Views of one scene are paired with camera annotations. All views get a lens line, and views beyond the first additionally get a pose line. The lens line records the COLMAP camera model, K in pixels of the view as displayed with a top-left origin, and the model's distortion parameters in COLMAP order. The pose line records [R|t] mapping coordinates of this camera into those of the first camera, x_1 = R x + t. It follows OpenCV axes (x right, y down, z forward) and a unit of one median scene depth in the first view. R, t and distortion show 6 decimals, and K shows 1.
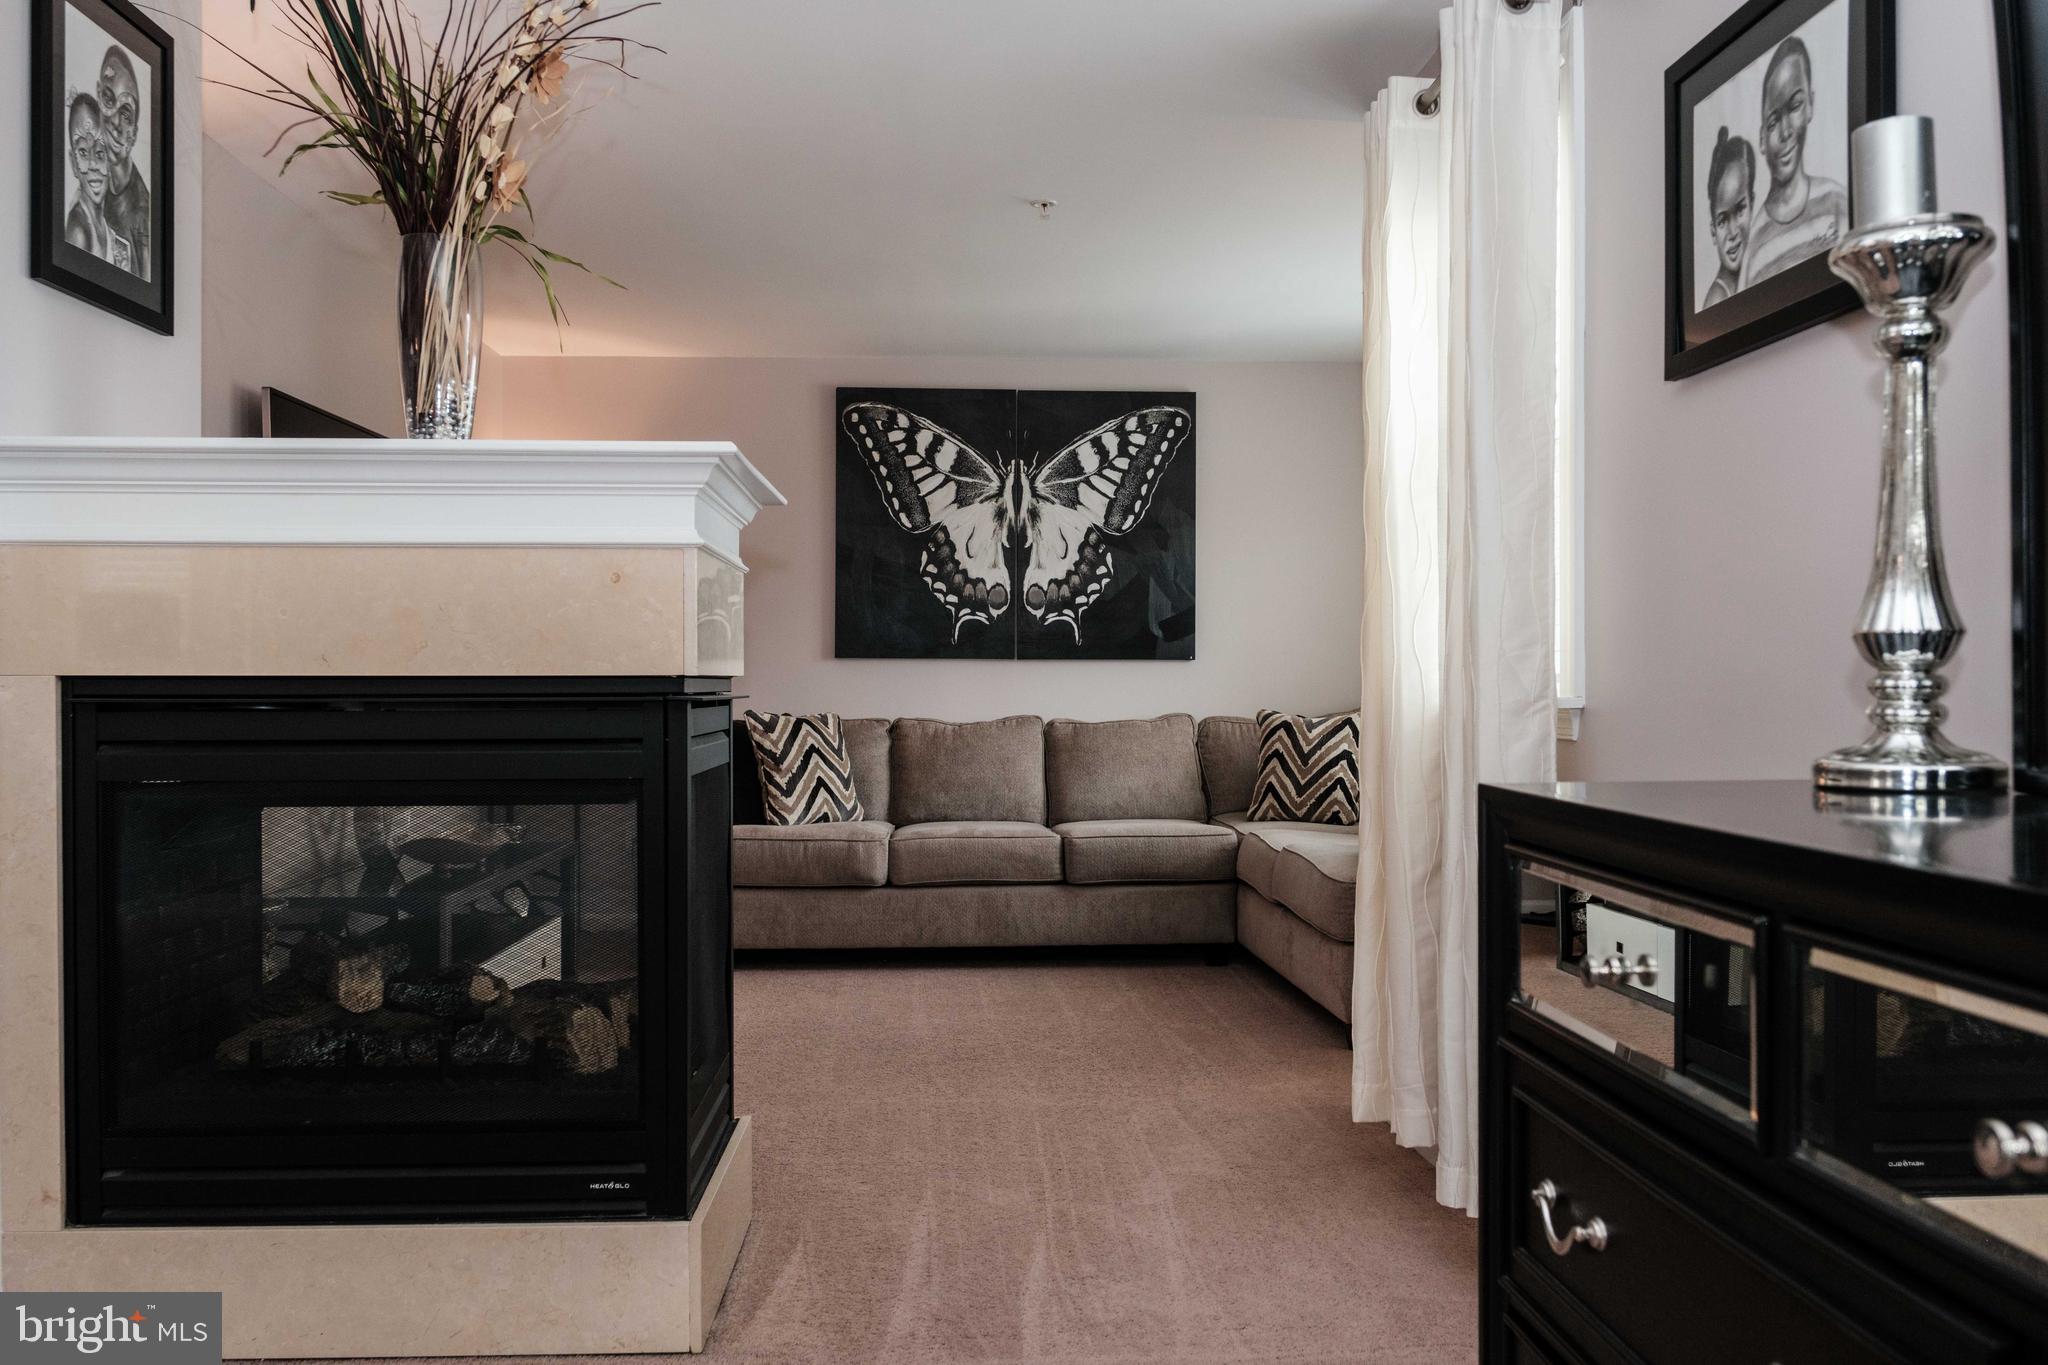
lens RADIAL K [[1636.3, 0, 1027.8], [0, 1636.3, 677.5], [0, 0, 1]] dist [-0.040305, -0.001981]
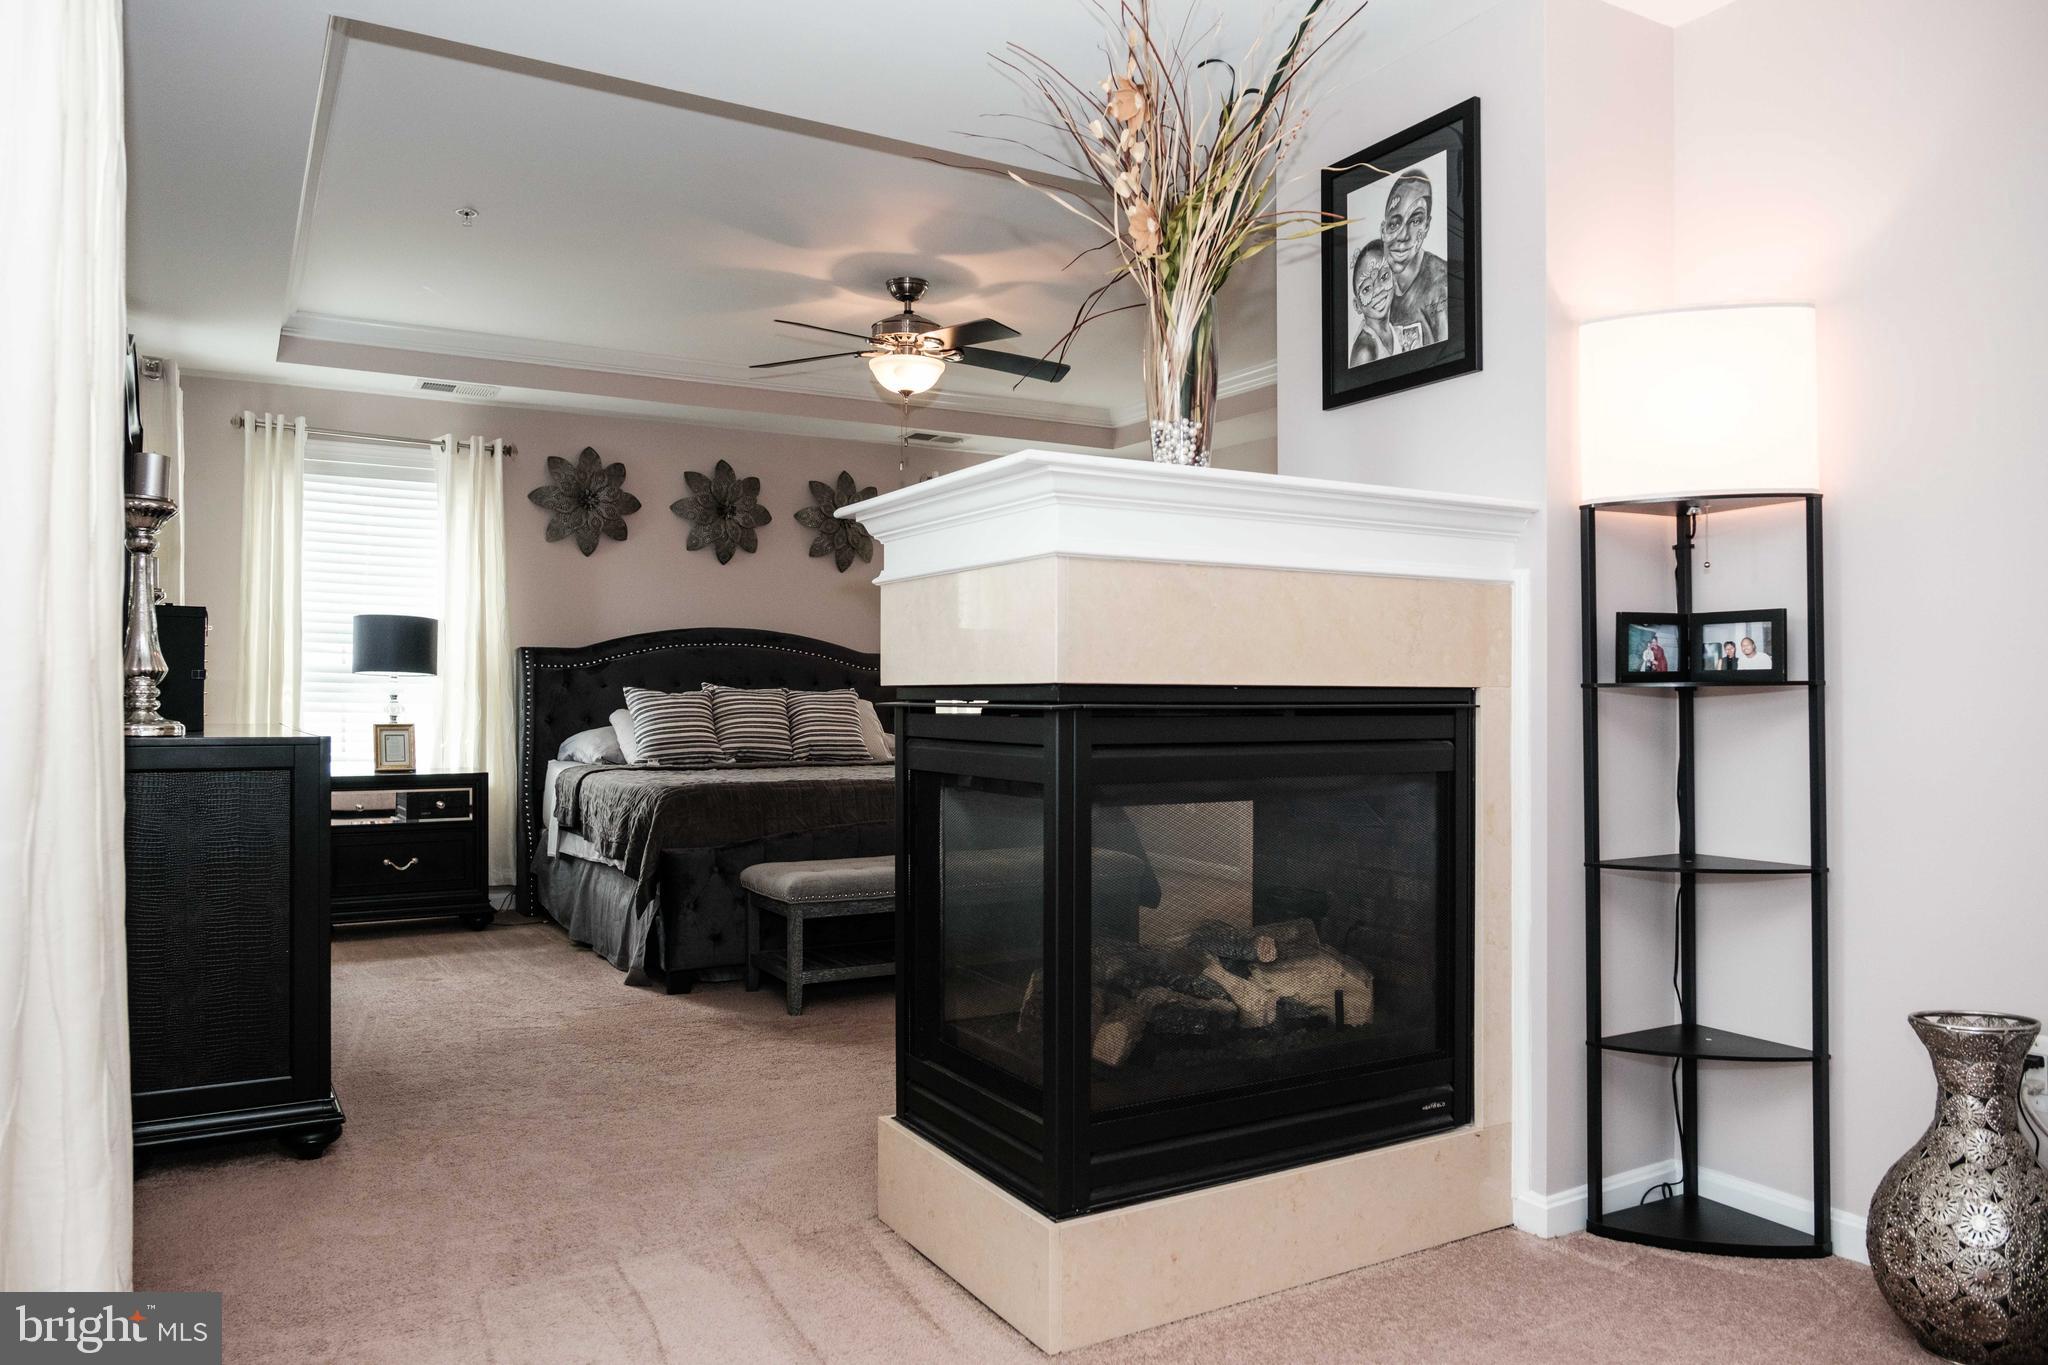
lens RADIAL K [[1408.0, 0, 1034.9], [0, 1408.0, 682.2], [0, 0, 1]] dist [-0.003985, -0.001843]
pose [[-0.881299, -0.008151, -0.472490, 0.192760], [-0.002123, 0.999909, -0.013289, 0.010734], [0.472555, -0.010709, -0.881236, 1.874490]]
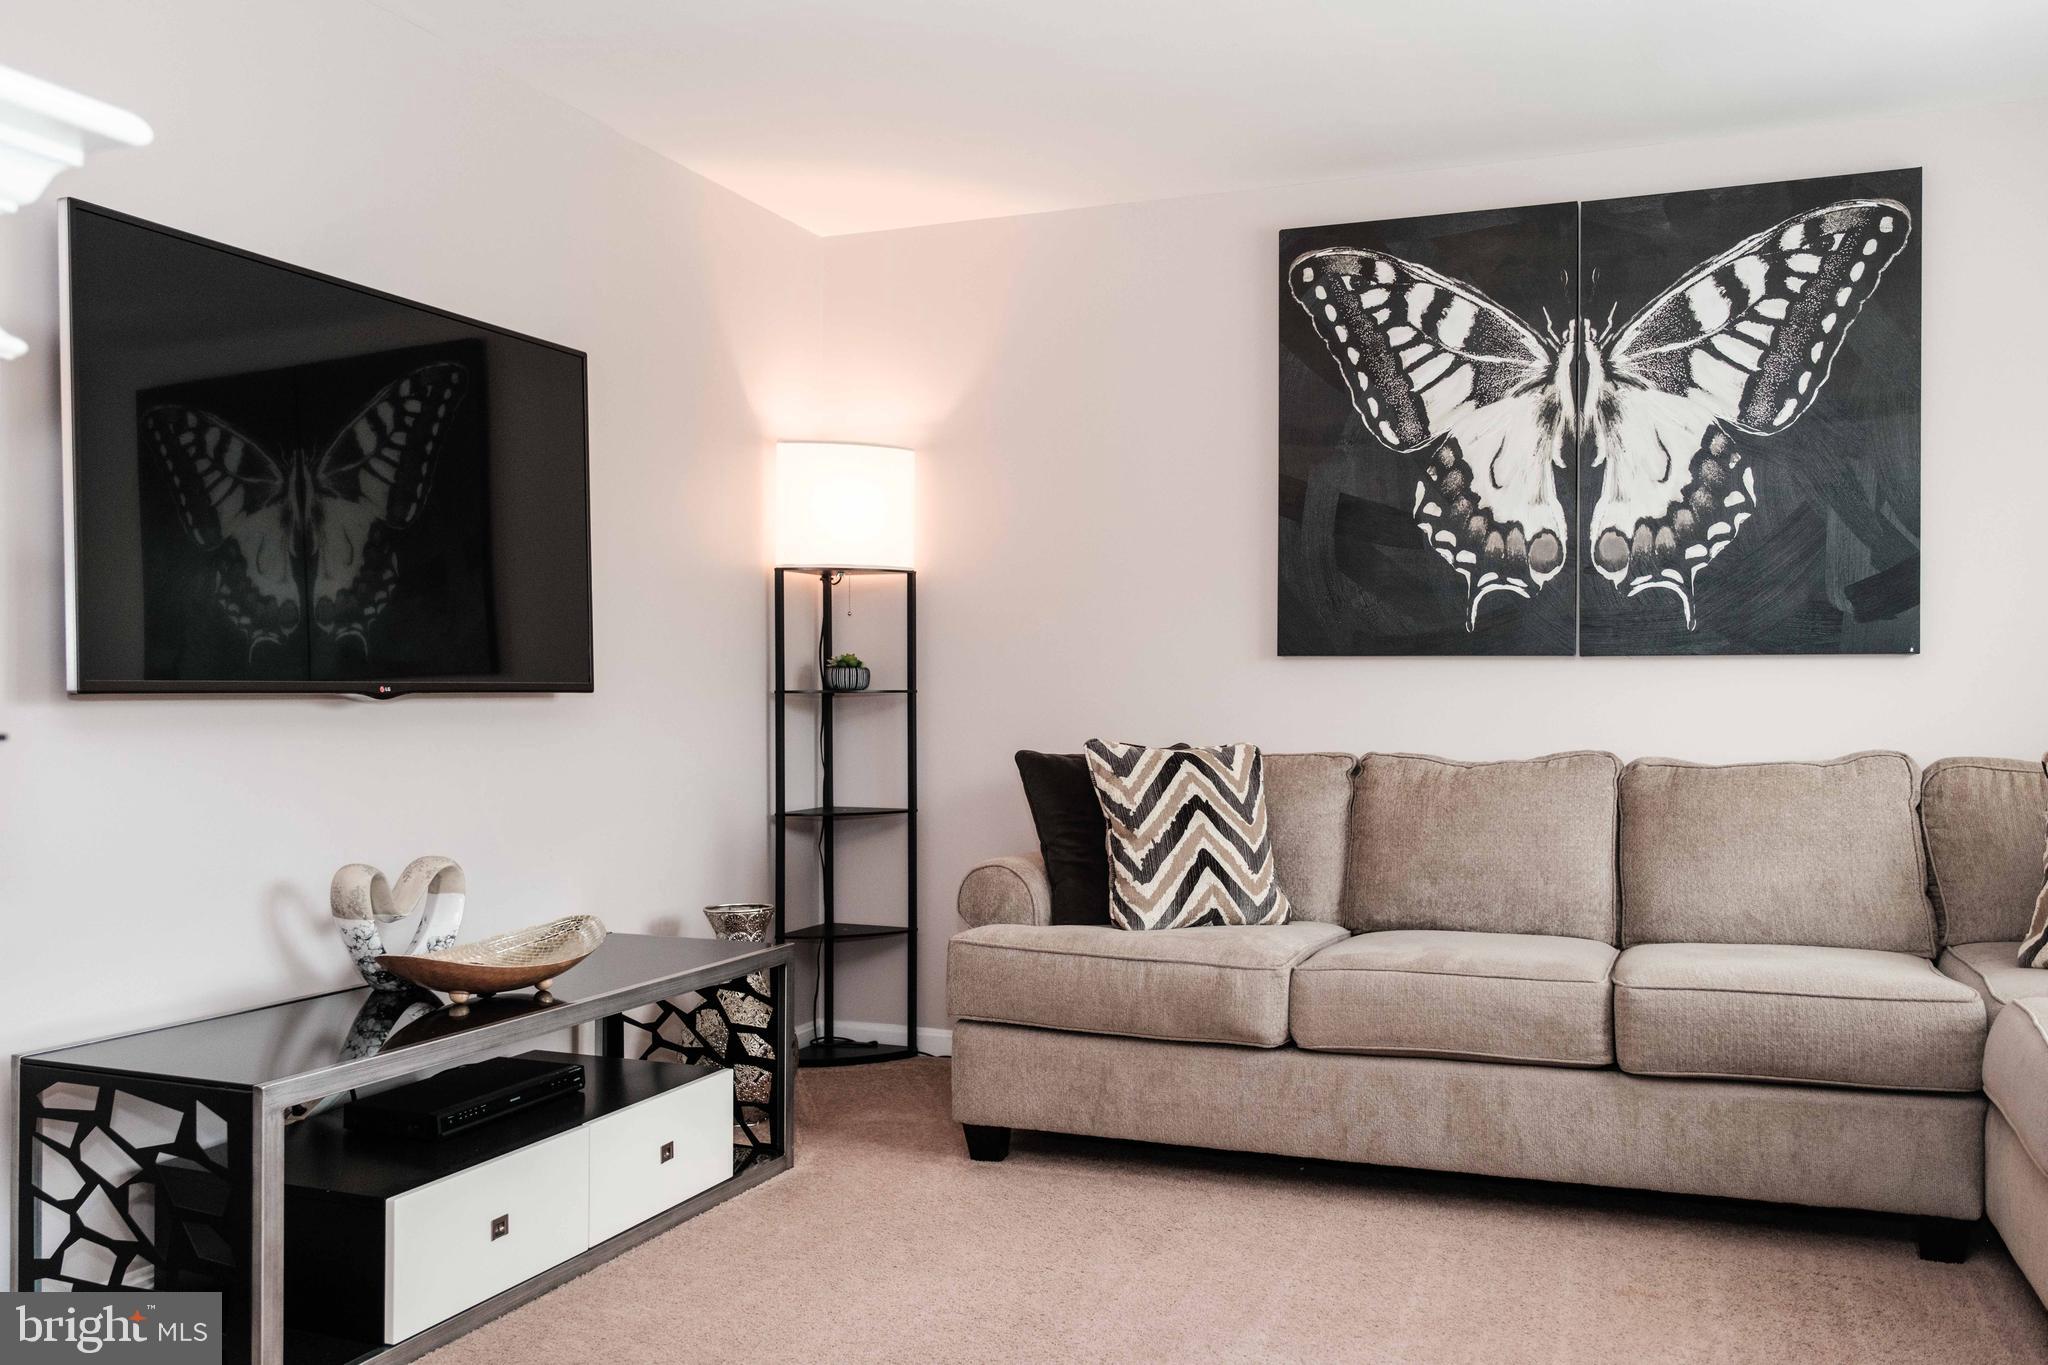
lens RADIAL K [[1722.5, 0, 1023.0], [0, 1722.5, 686.9], [0, 0, 1]] dist [0.013435, -0.006205]
pose [[0.909779, -0.002737, -0.415083, 0.071105], [0.001189, 0.999991, -0.003987, 0.002406], [0.415091, 0.003134, 0.909775, 0.356719]]
